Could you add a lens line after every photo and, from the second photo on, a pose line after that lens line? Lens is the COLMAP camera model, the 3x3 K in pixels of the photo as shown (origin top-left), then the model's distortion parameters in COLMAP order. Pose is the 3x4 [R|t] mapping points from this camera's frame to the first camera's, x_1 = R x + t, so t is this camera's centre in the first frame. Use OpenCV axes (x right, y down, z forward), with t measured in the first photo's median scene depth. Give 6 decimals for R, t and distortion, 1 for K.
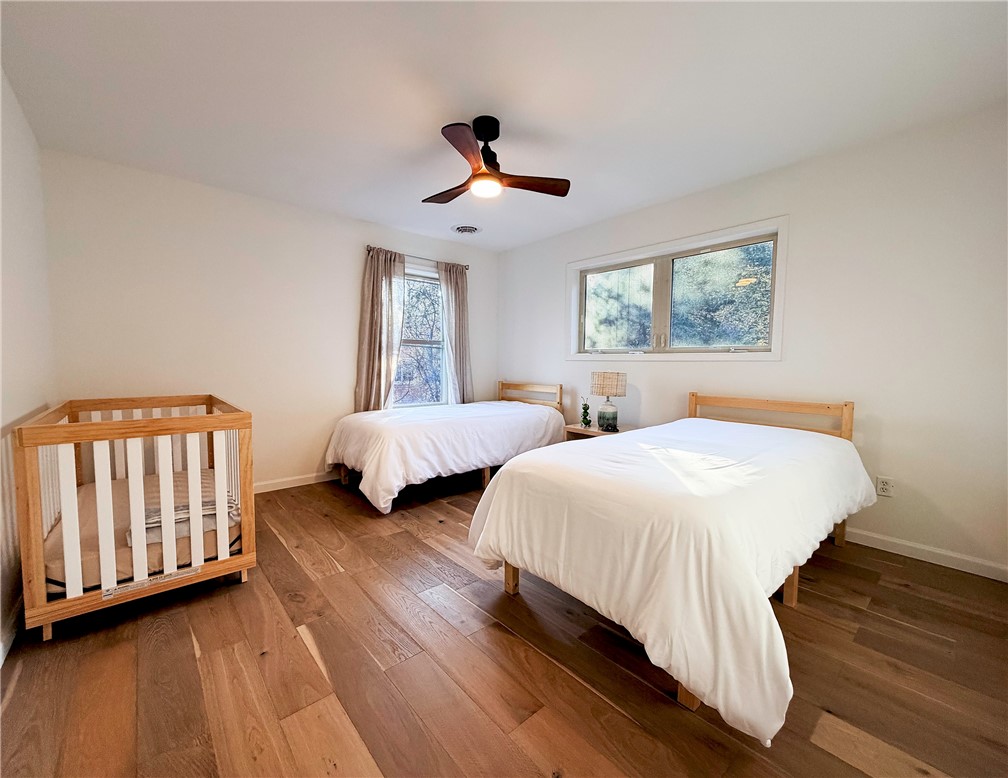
lens RADIAL K [[415.8, 0, 504.0], [0, 415.8, 389.0], [0, 0, 1]] dist [0.000737, 0.000039]
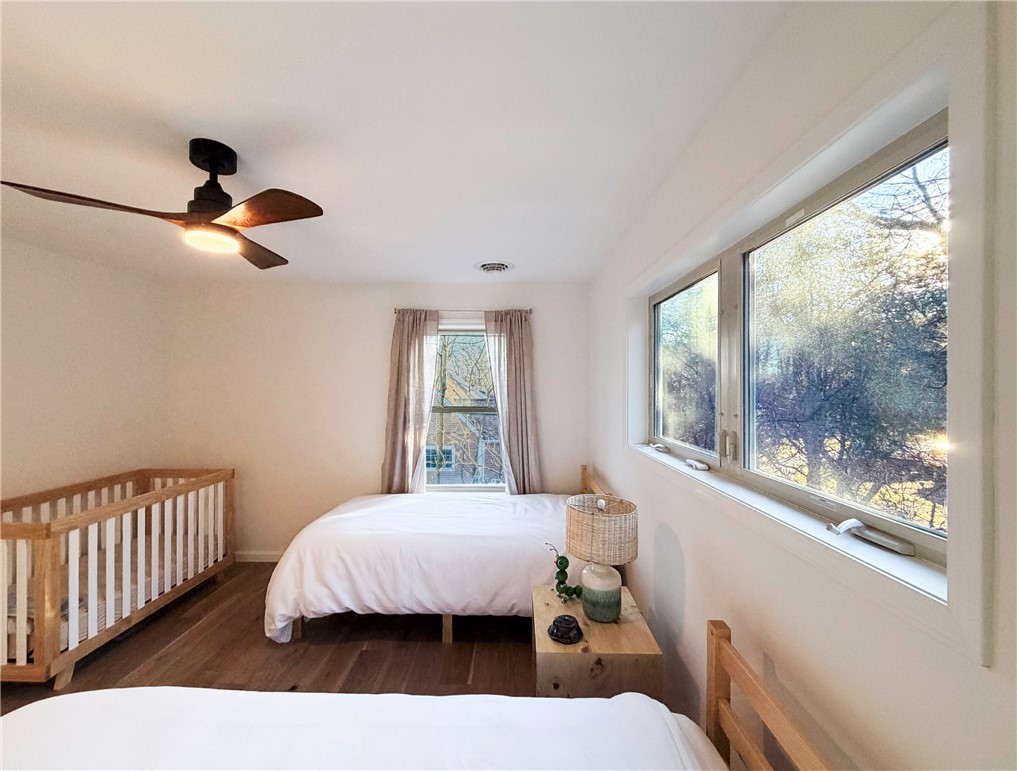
lens RADIAL K [[421.8, 0, 508.5], [0, 421.8, 385.5], [0, 0, 1]] dist [0.000468, 0.000255]
pose [[0.742170, -0.006965, -0.670176, 0.488359], [-0.042346, 0.997461, -0.057262, -0.142062], [0.668873, 0.070877, 0.739990, 0.521854]]
